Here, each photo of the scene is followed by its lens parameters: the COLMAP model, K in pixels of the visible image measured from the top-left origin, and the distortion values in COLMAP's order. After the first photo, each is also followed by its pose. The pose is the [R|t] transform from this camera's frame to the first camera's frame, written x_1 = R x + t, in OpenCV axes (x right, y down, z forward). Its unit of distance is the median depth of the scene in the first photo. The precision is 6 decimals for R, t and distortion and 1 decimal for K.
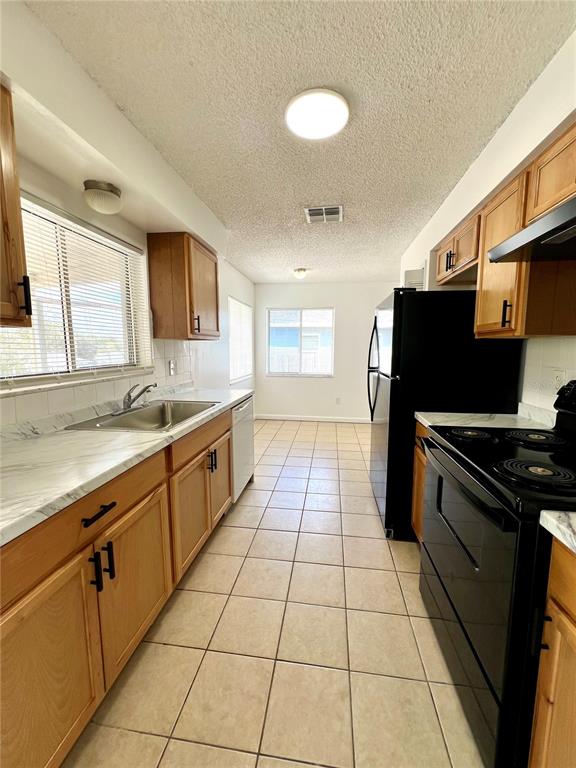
lens RADIAL K [[307.8, 0, 290.2], [0, 307.8, 381.5], [0, 0, 1]] dist [-0.004113, 0.000434]
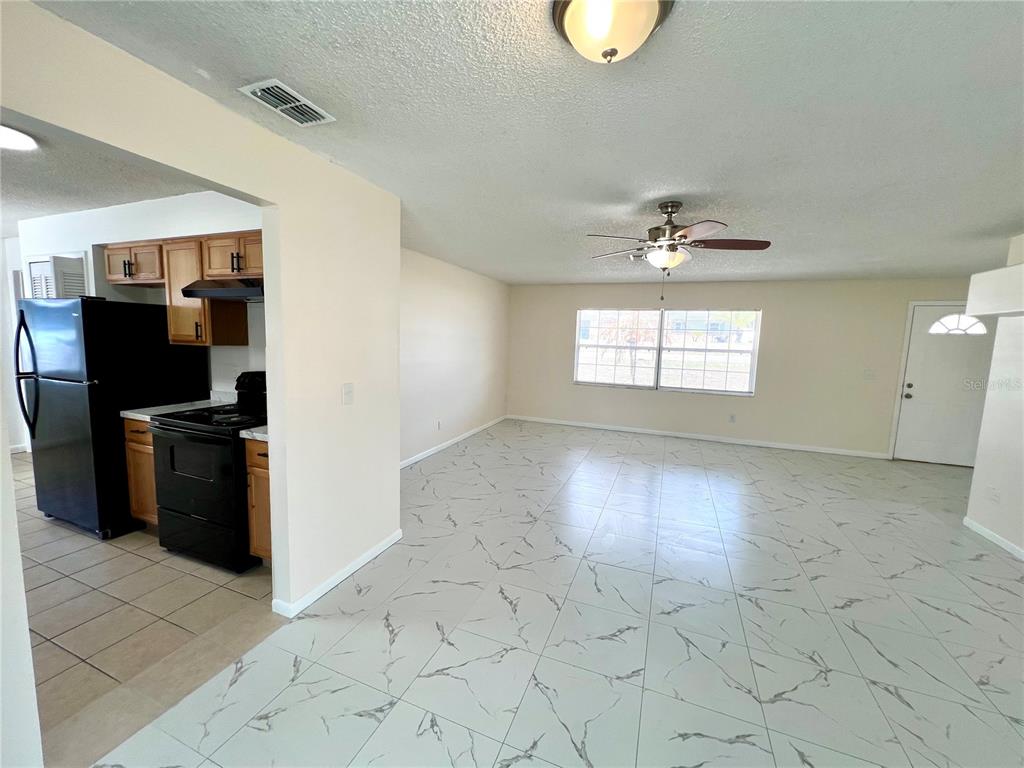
lens RADIAL K [[410.4, 0, 507.9], [0, 410.4, 381.5], [0, 0, 1]] dist [-0.004113, 0.000434]
pose [[0.241346, -0.100269, 0.965245, -0.685136], [0.075849, 0.993554, 0.084245, -0.024714], [-0.967470, 0.052881, 0.247395, -0.727878]]
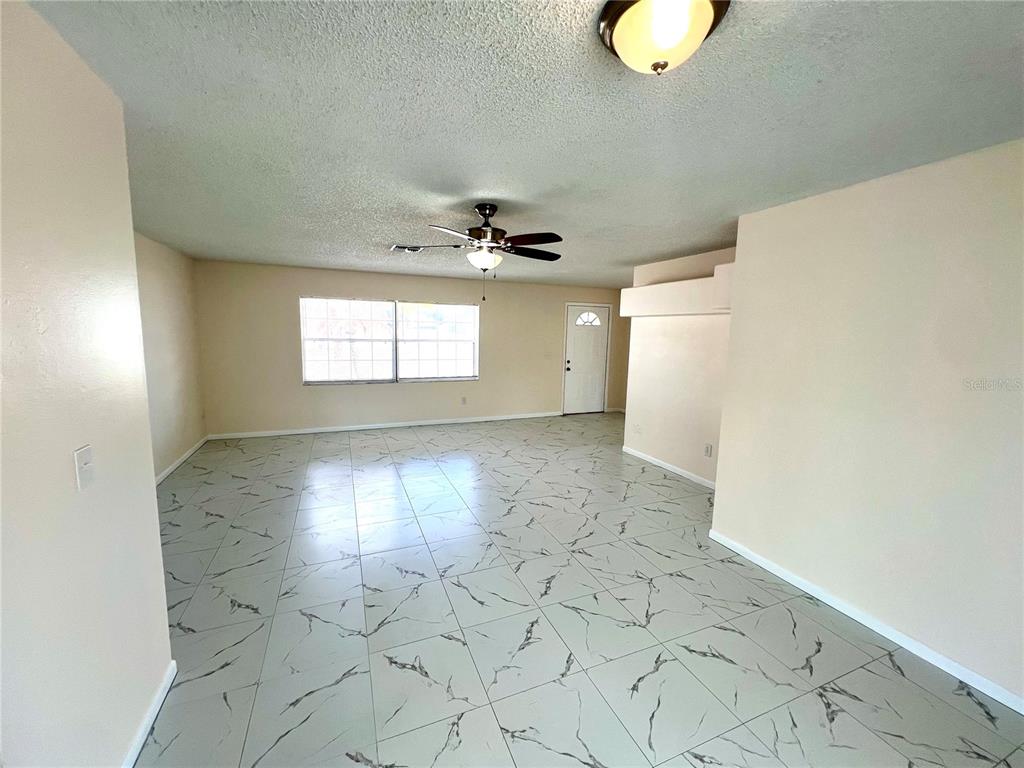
lens RADIAL K [[410.4, 0, 507.9], [0, 410.4, 381.5], [0, 0, 1]] dist [-0.004113, 0.000434]
pose [[-0.502758, -0.118233, 0.856303, -0.463903], [0.073328, 0.981198, 0.178531, -0.120696], [-0.861311, 0.152549, -0.484635, -0.213591]]
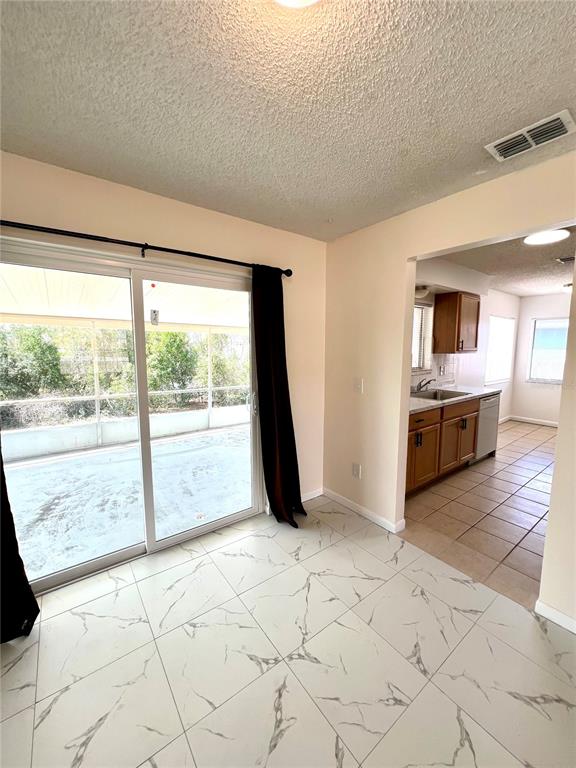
lens RADIAL K [[307.8, 0, 290.2], [0, 307.8, 381.5], [0, 0, 1]] dist [-0.004113, 0.000434]
pose [[0.706422, 0.078370, -0.703438, 0.277530], [-0.076640, 0.996477, 0.034052, 0.026037], [0.703629, 0.029857, 0.709940, -1.002979]]
